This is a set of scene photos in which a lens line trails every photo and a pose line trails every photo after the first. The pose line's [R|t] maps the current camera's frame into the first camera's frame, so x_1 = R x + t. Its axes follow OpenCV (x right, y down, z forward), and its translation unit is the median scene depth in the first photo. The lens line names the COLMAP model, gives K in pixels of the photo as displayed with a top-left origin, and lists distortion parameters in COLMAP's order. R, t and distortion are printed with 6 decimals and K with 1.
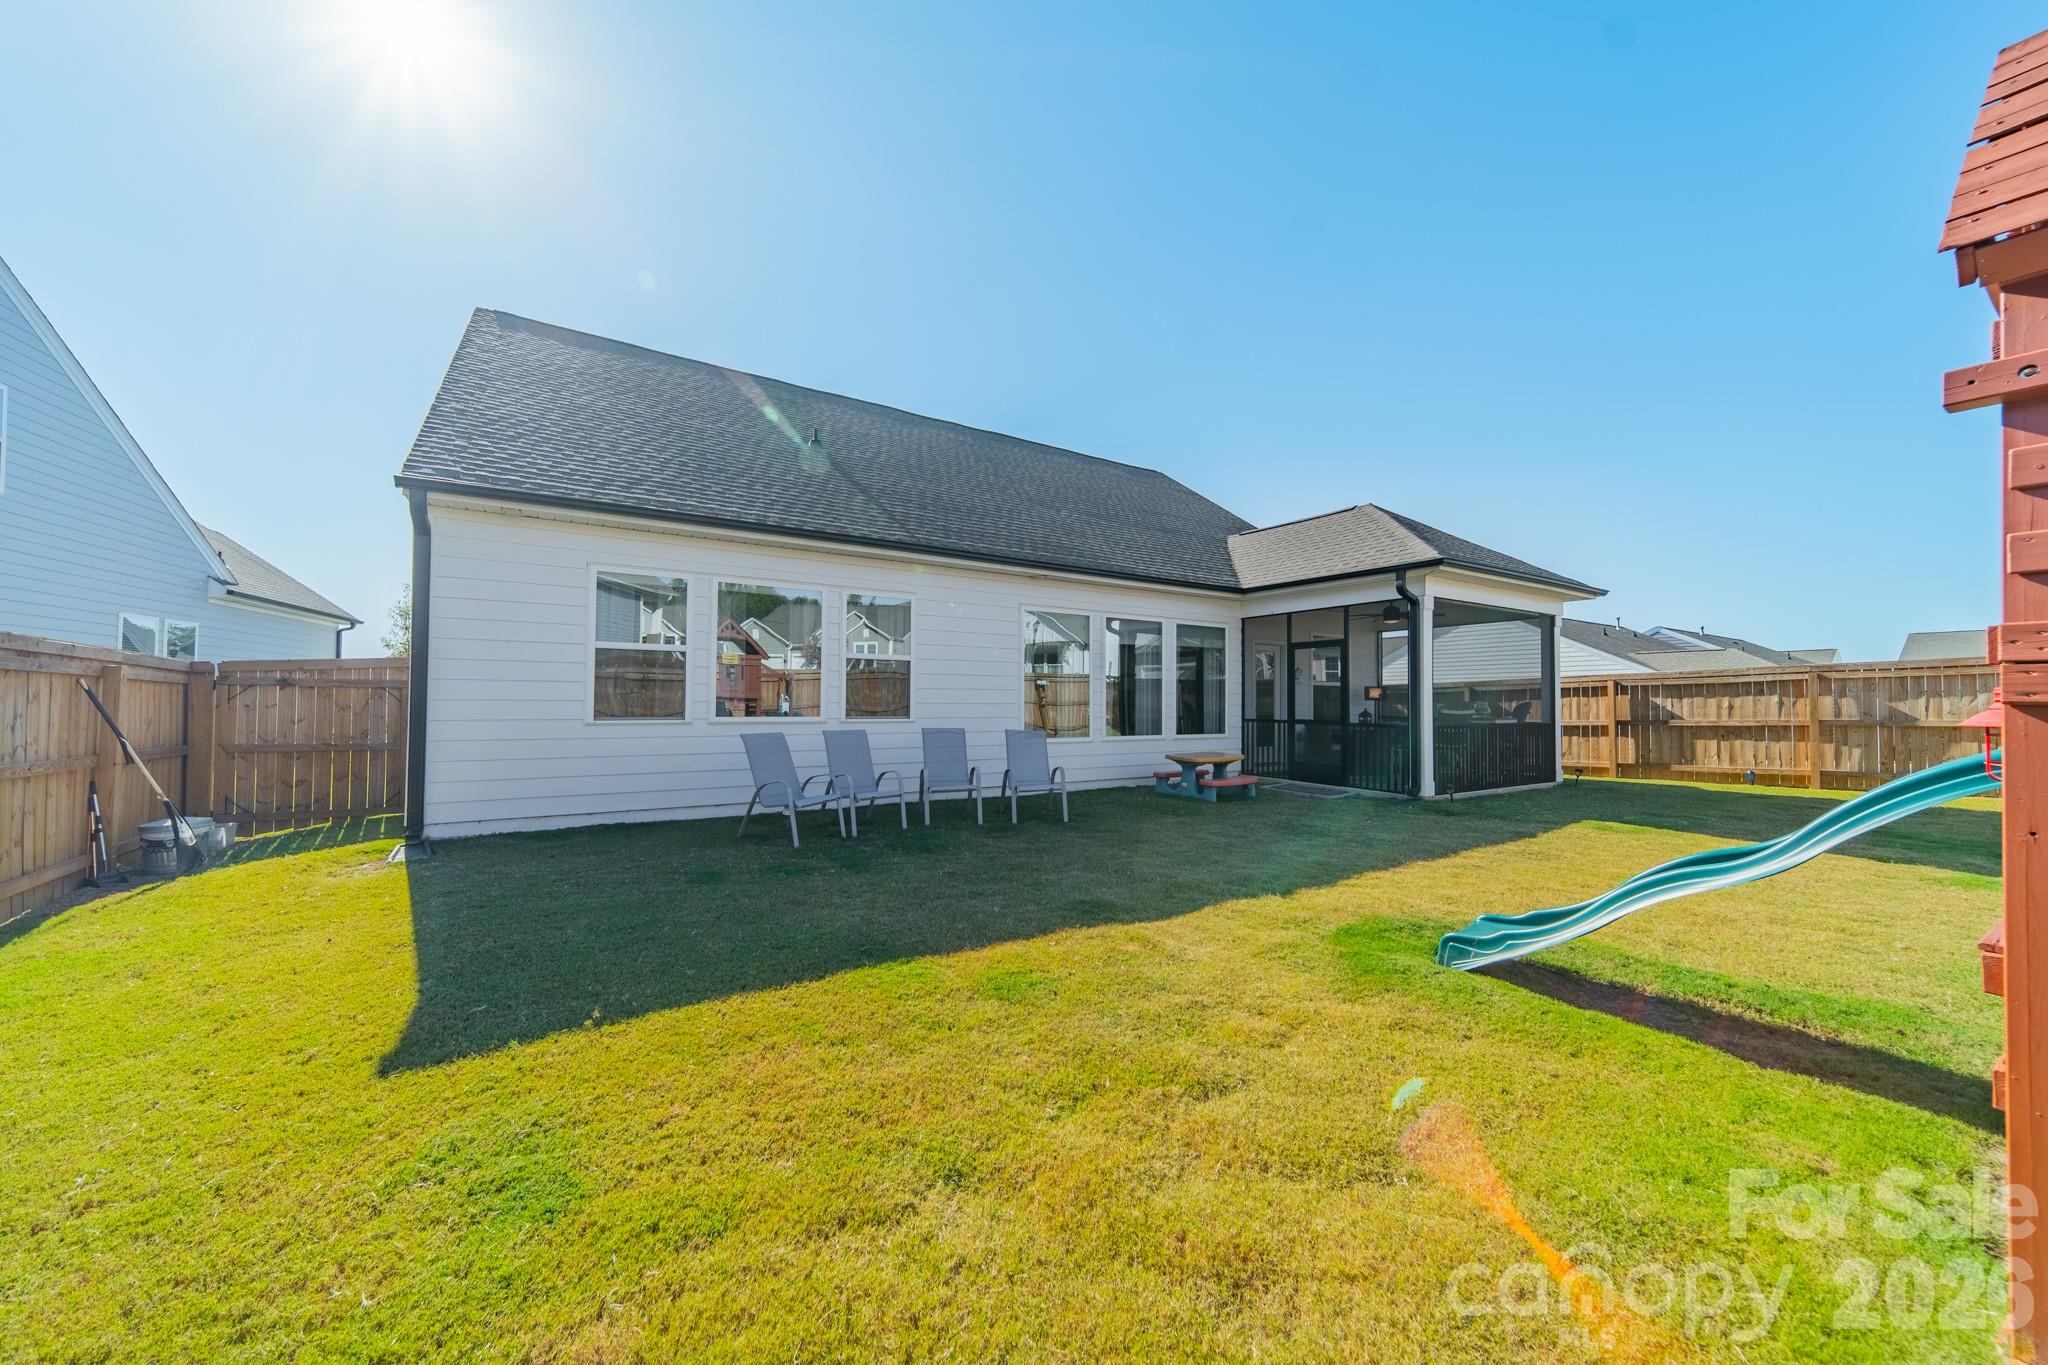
lens RADIAL K [[733.3, 0, 1024.0], [0, 733.3, 682.5], [0, 0, 1]] dist [-0.001021, 0.000025]
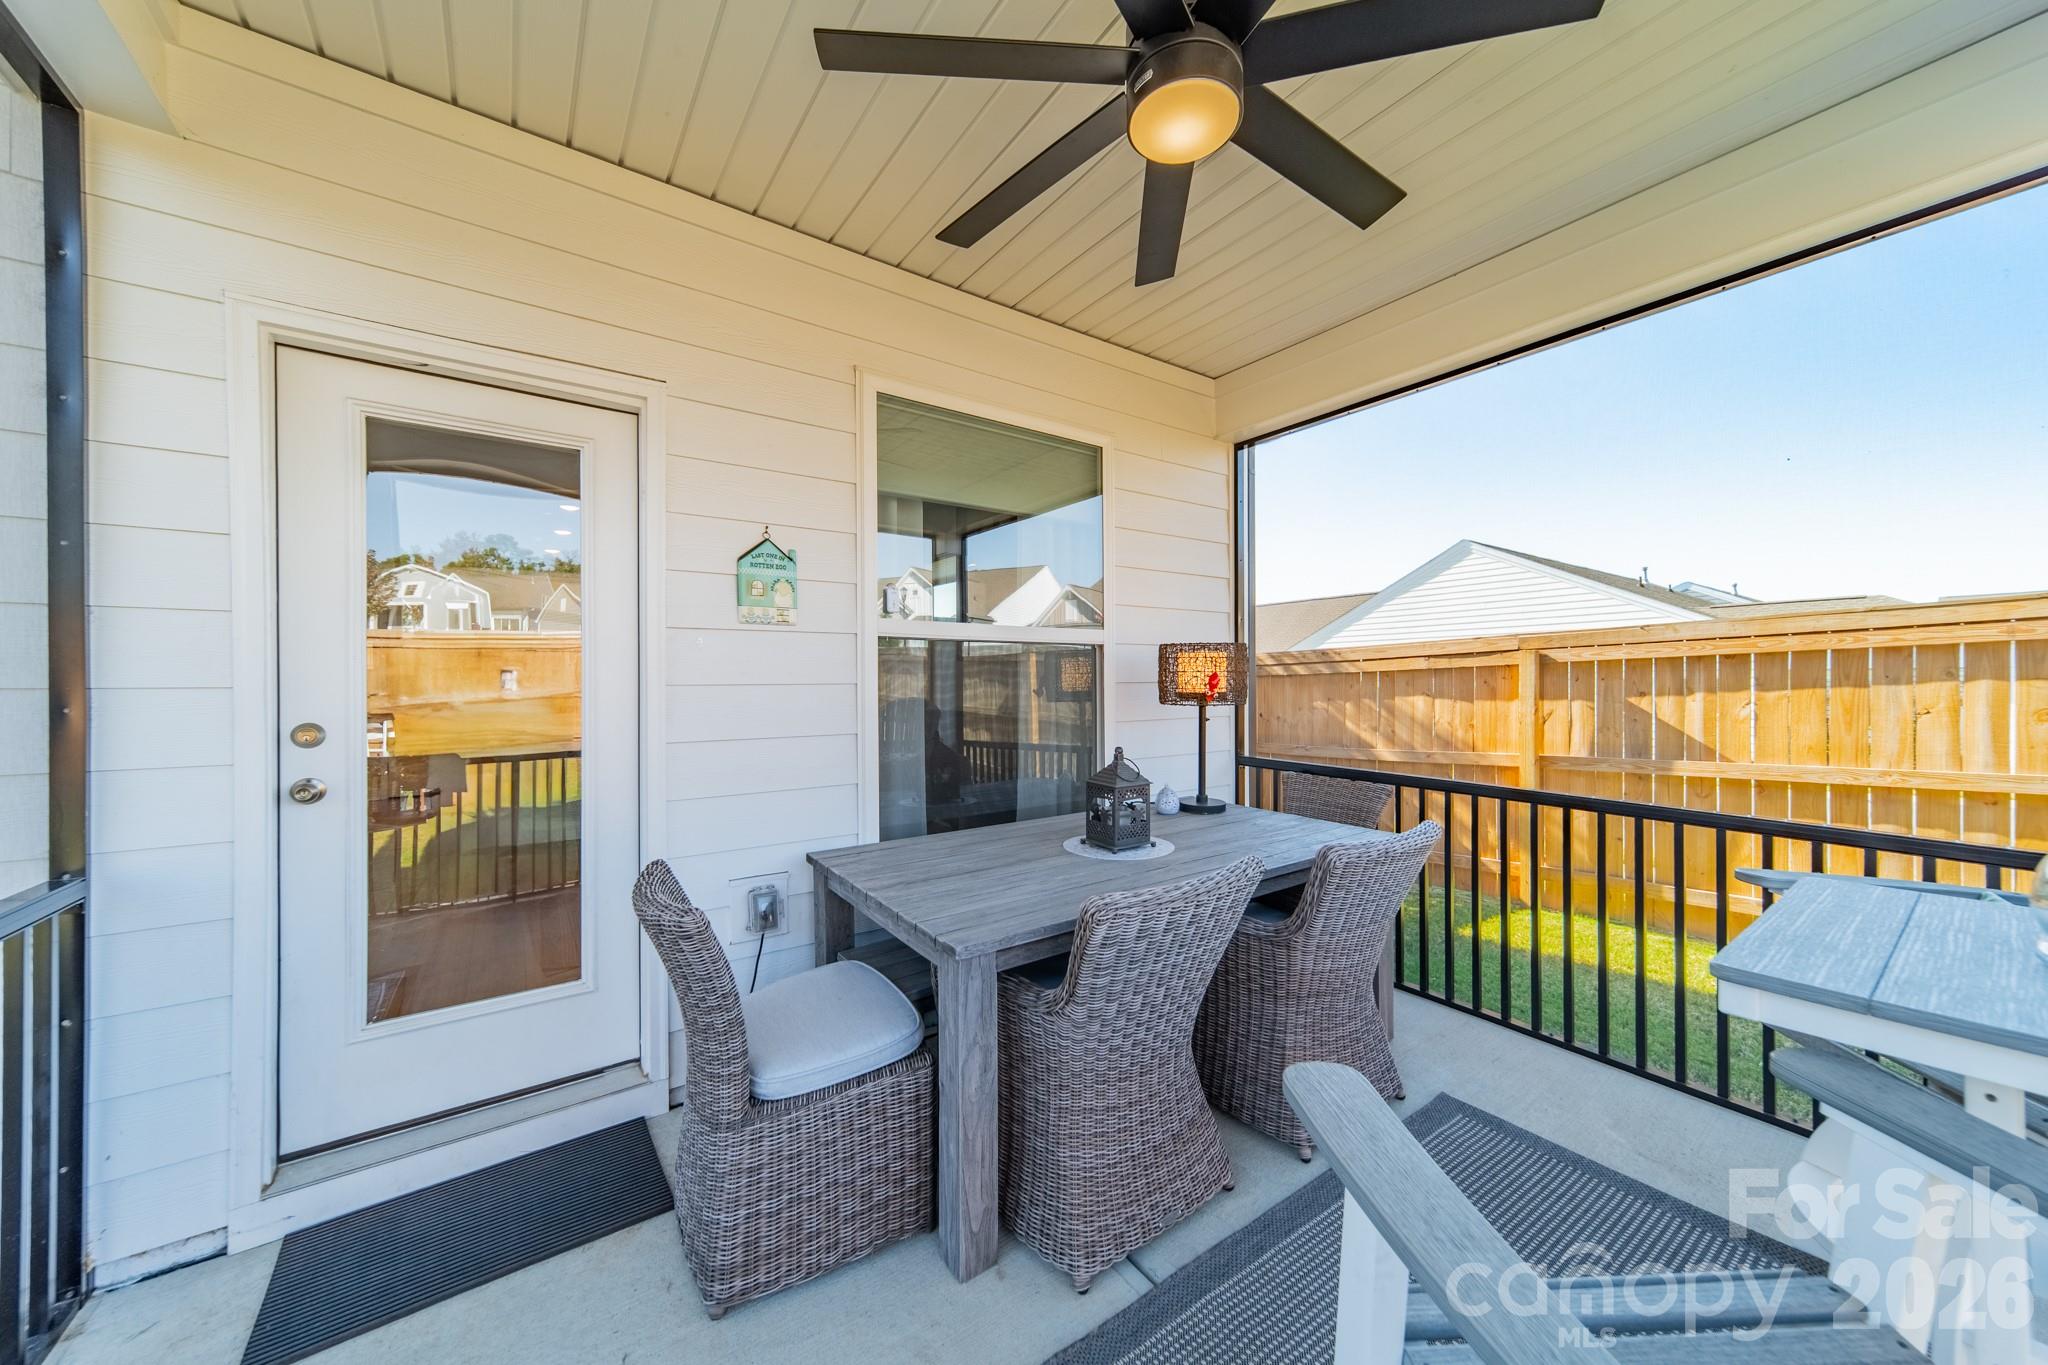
lens RADIAL K [[719.8, 0, 1024.0], [0, 719.8, 682.5], [0, 0, 1]] dist [0.004797, 0.000092]
pose [[0.999383, -0.013503, 0.032418, 0.622923], [0.012825, 0.999697, 0.021024, 0.019151], [-0.032692, -0.020595, 0.999253, 1.166598]]
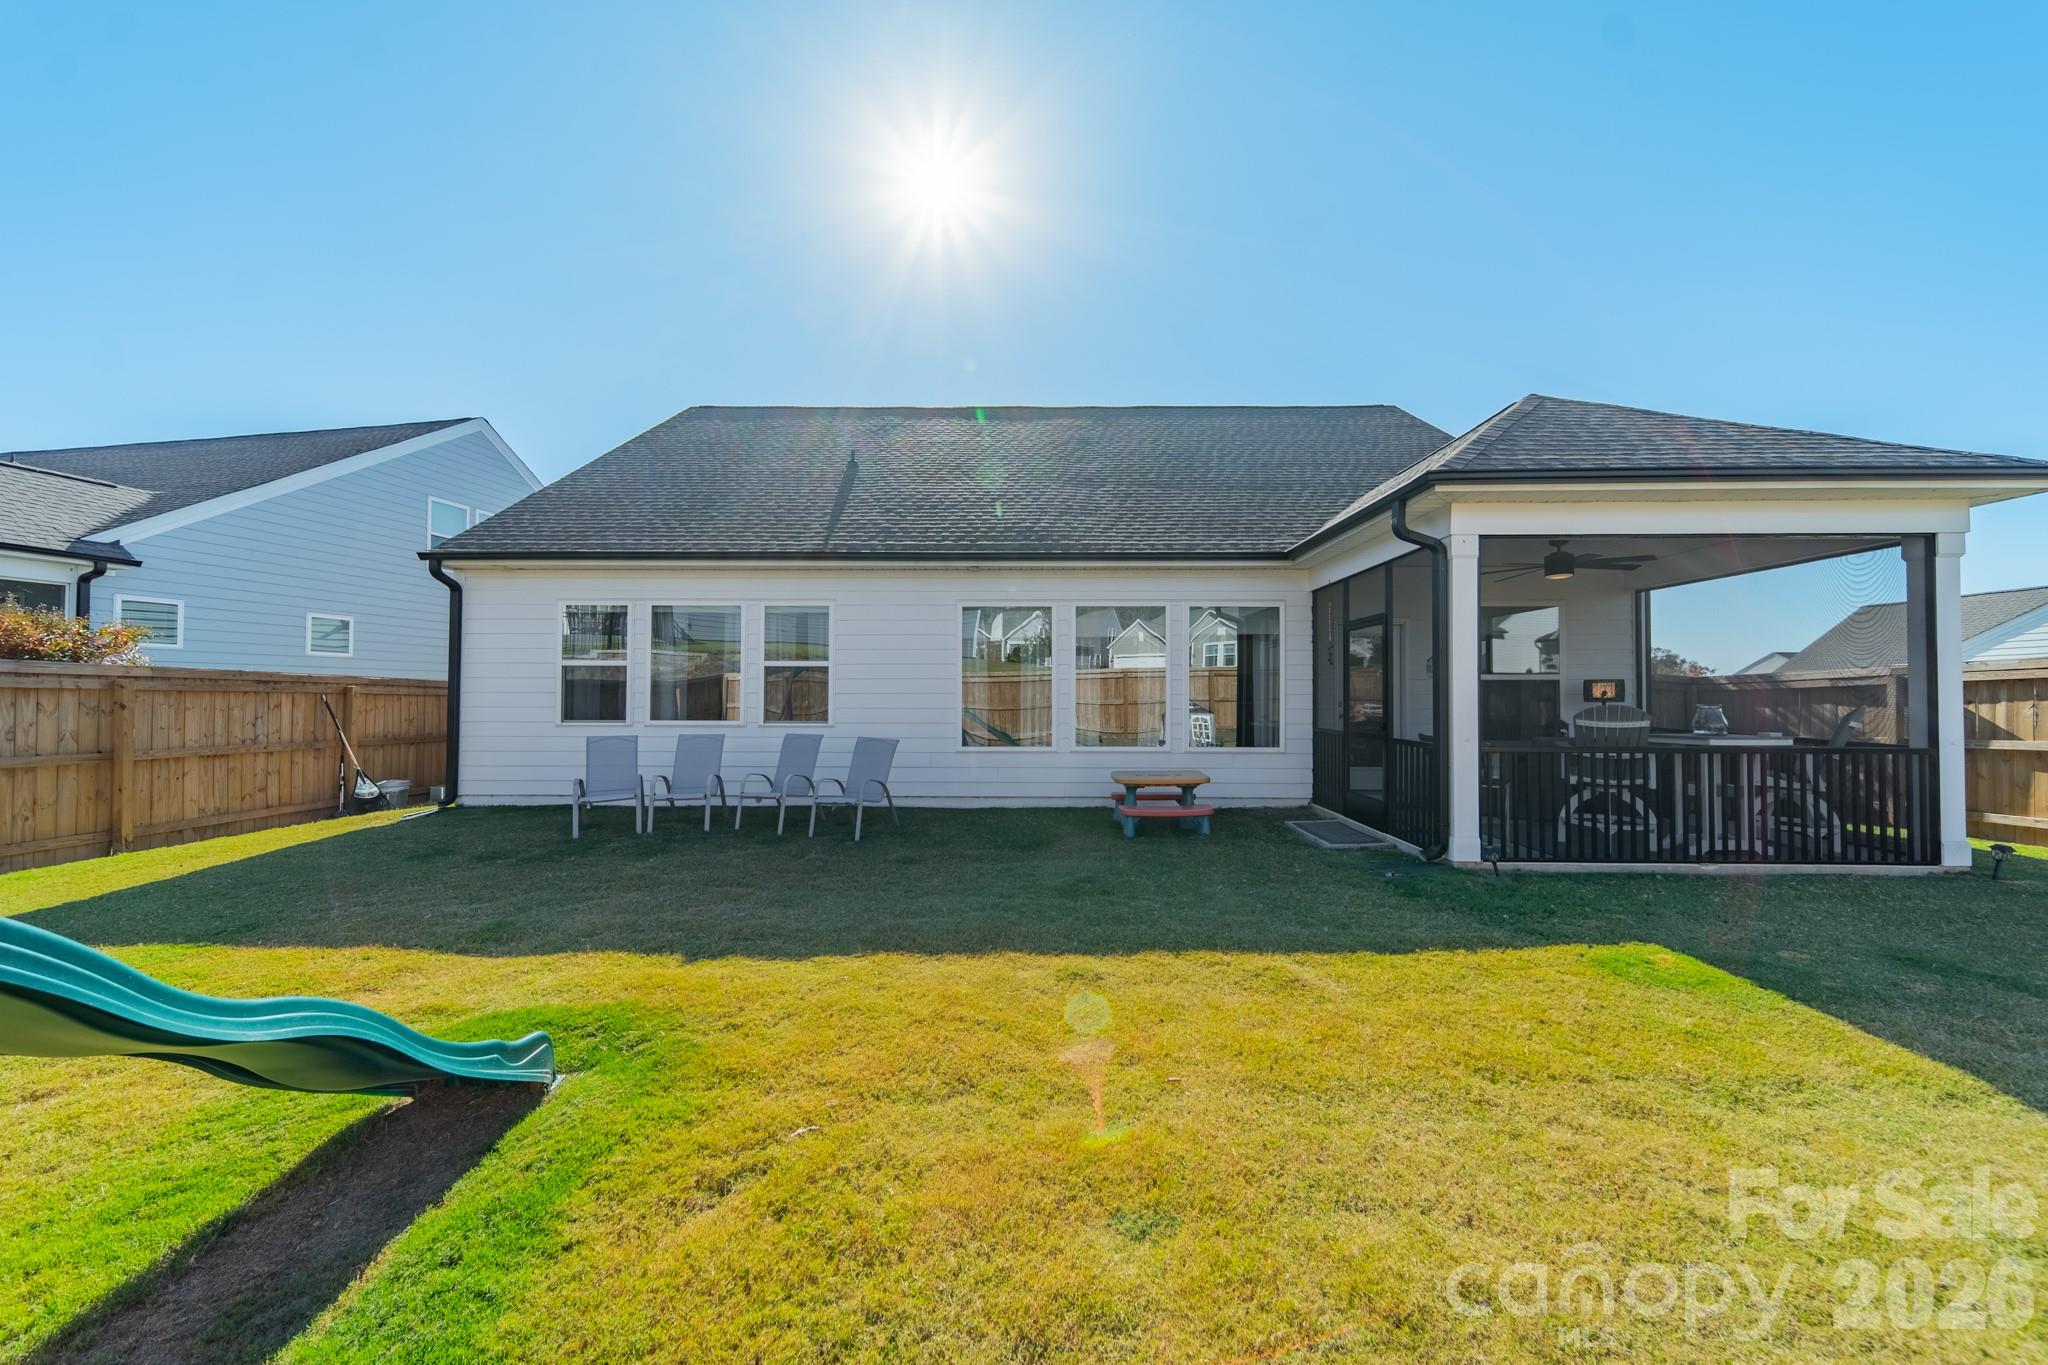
lens RADIAL K [[719.8, 0, 1024.0], [0, 719.8, 682.5], [0, 0, 1]] dist [0.004797, 0.000092]
pose [[0.830137, -0.020116, -0.557196, 0.617161], [0.018996, 0.999789, -0.007794, 0.005613], [0.557236, -0.004114, 0.830344, 0.320424]]
